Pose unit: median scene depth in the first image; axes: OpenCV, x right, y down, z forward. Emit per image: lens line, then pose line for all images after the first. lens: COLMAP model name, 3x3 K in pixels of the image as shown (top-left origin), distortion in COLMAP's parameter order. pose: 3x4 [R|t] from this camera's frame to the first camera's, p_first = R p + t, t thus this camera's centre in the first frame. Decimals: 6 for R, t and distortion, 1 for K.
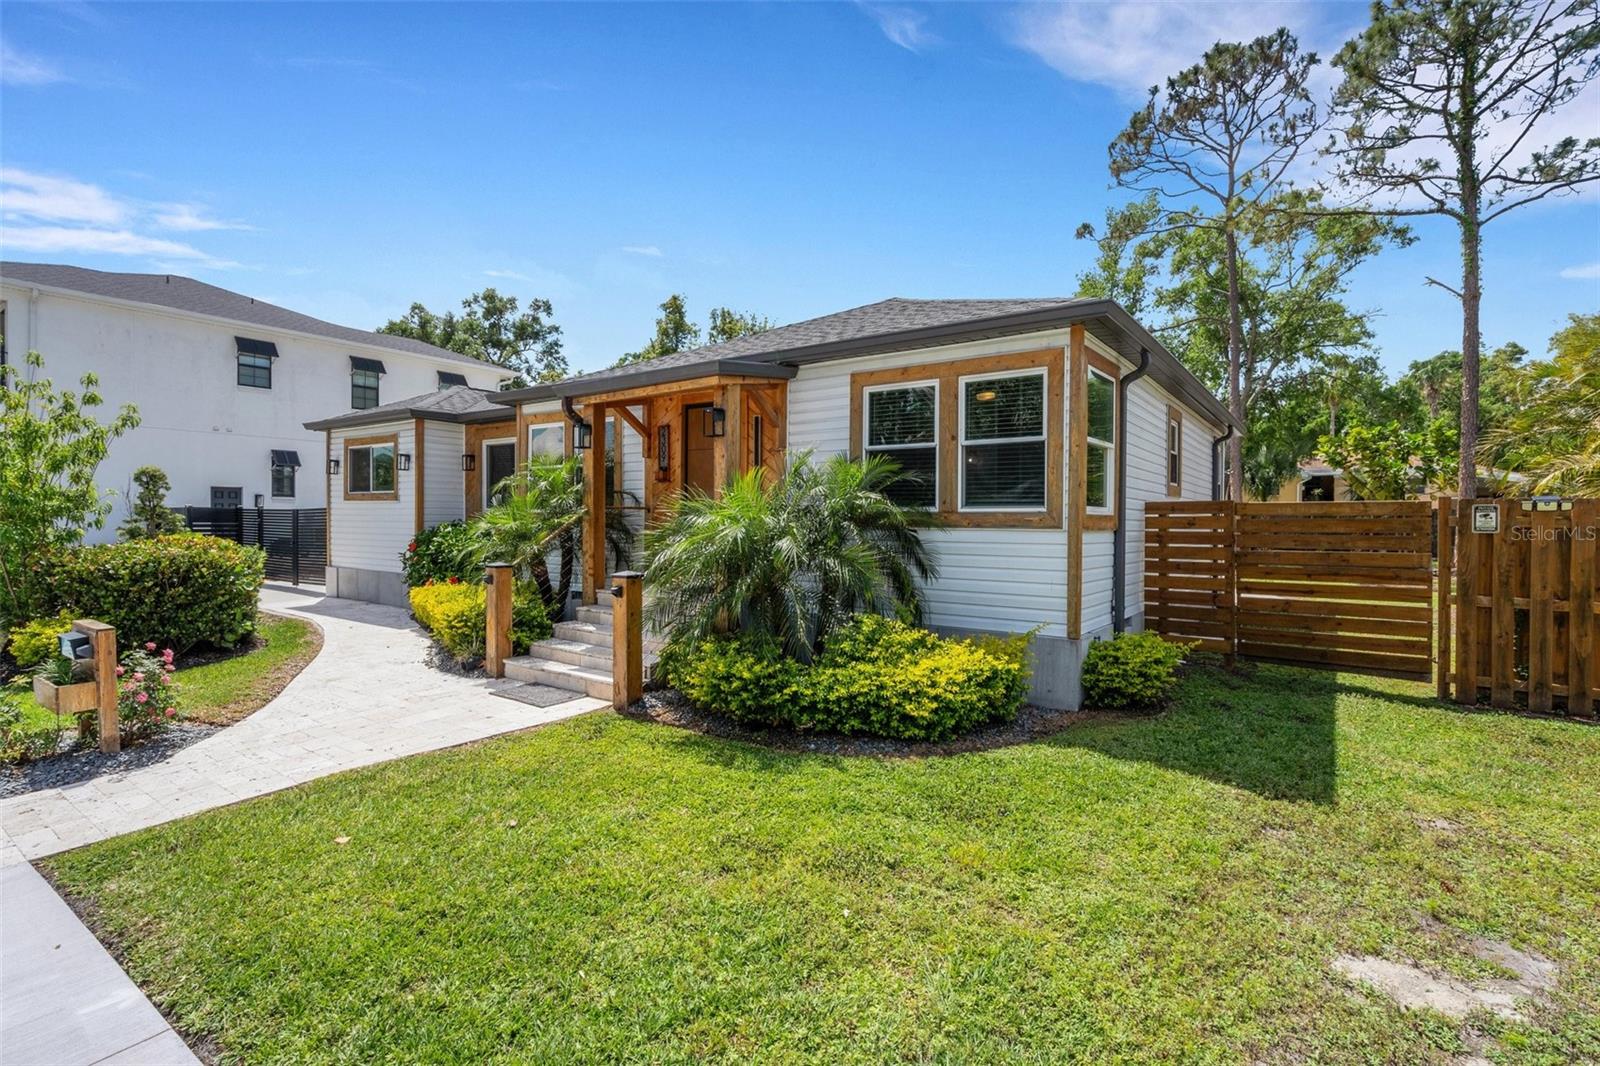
lens RADIAL K [[748.8, 0, 754.7], [0, 748.8, 523.7], [0, 0, 1]] dist [0.002267, 0.000626]
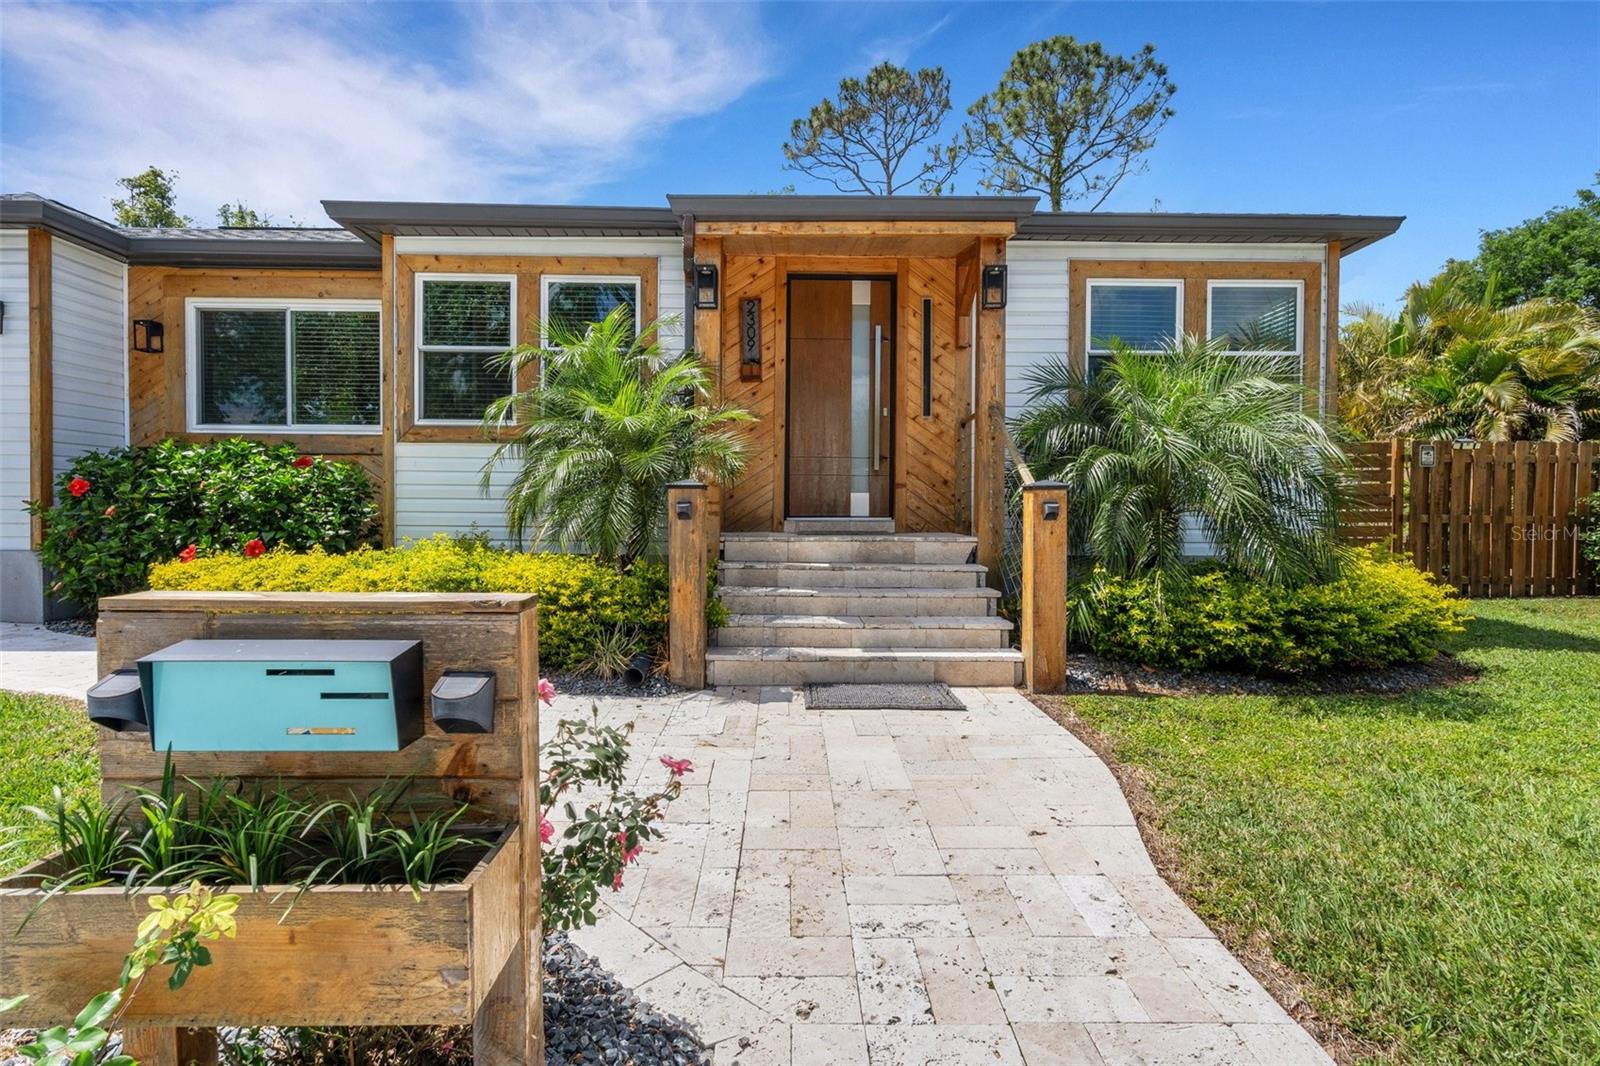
lens RADIAL K [[774.3, 0, 791.8], [0, 774.3, 529.3], [0, 0, 1]] dist [0.001738, -0.000065]
pose [[0.794584, -0.015917, 0.606946, -0.473547], [-0.000383, 0.999643, 0.026716, 0.054467], [-0.607155, -0.021461, 0.794294, 0.374177]]
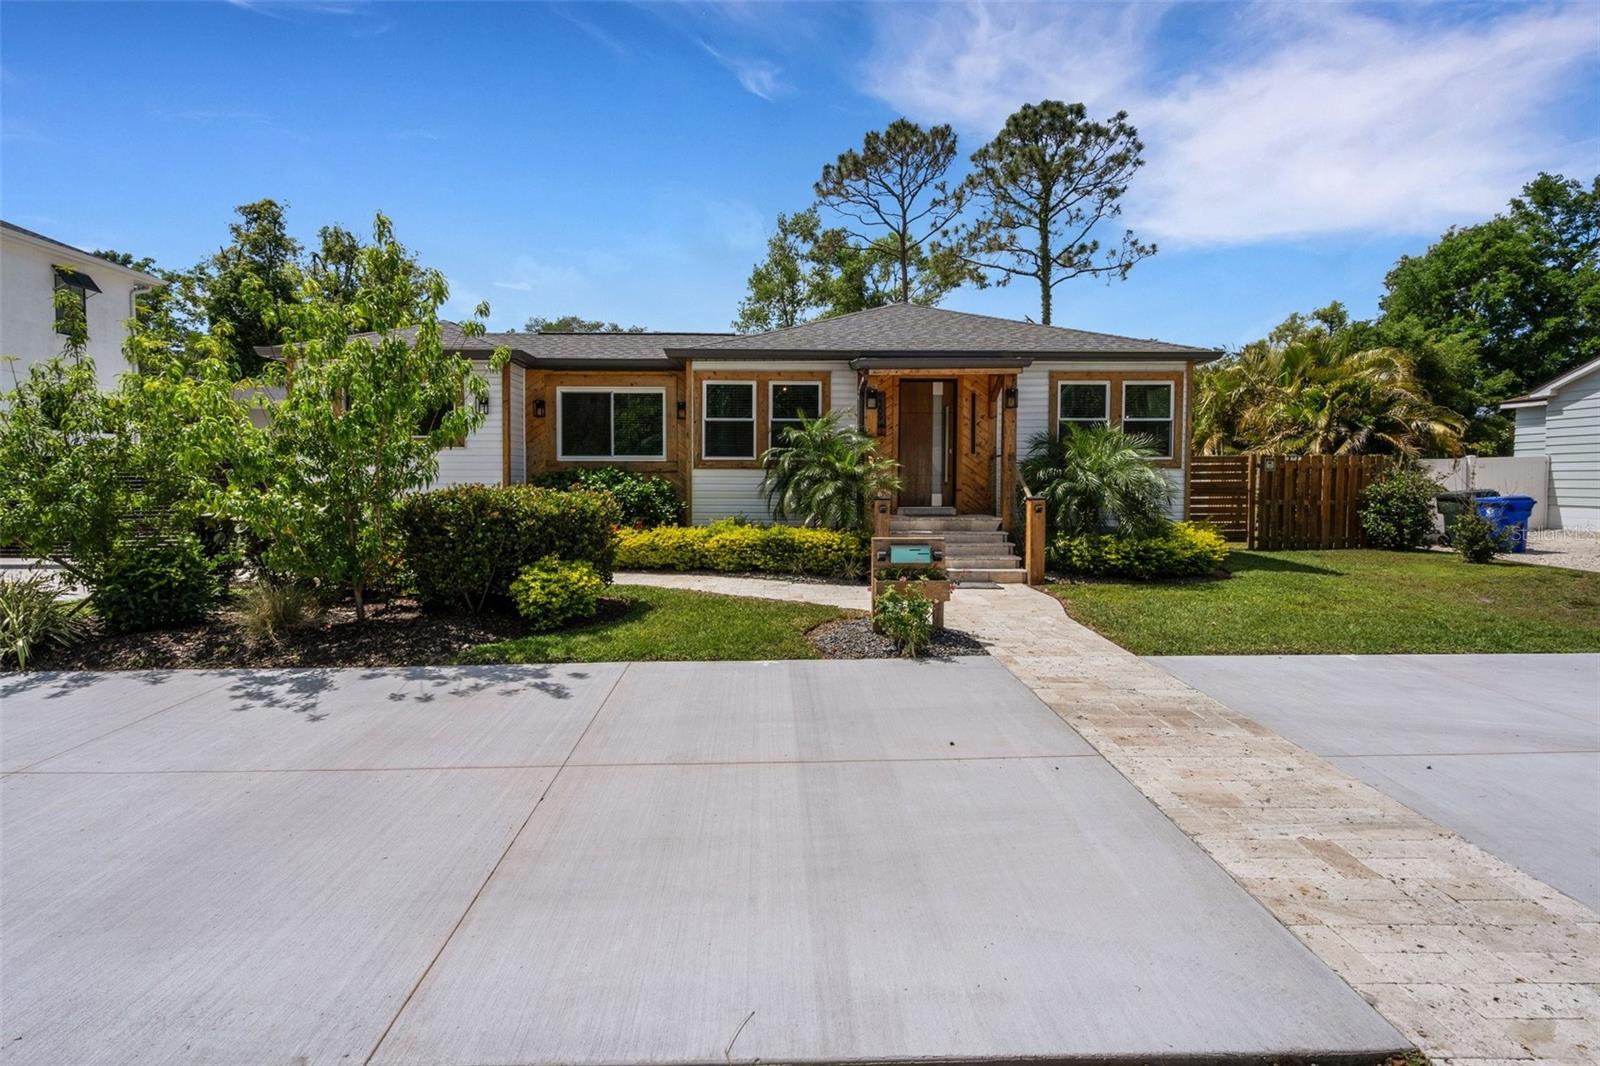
lens RADIAL K [[748.8, 0, 754.7], [0, 748.8, 523.7], [0, 0, 1]] dist [0.002267, 0.000626]
pose [[0.816638, -0.040318, 0.575740, -0.960614], [0.006397, 0.998128, 0.060824, 0.014100], [-0.577115, -0.045988, 0.815367, 0.046944]]
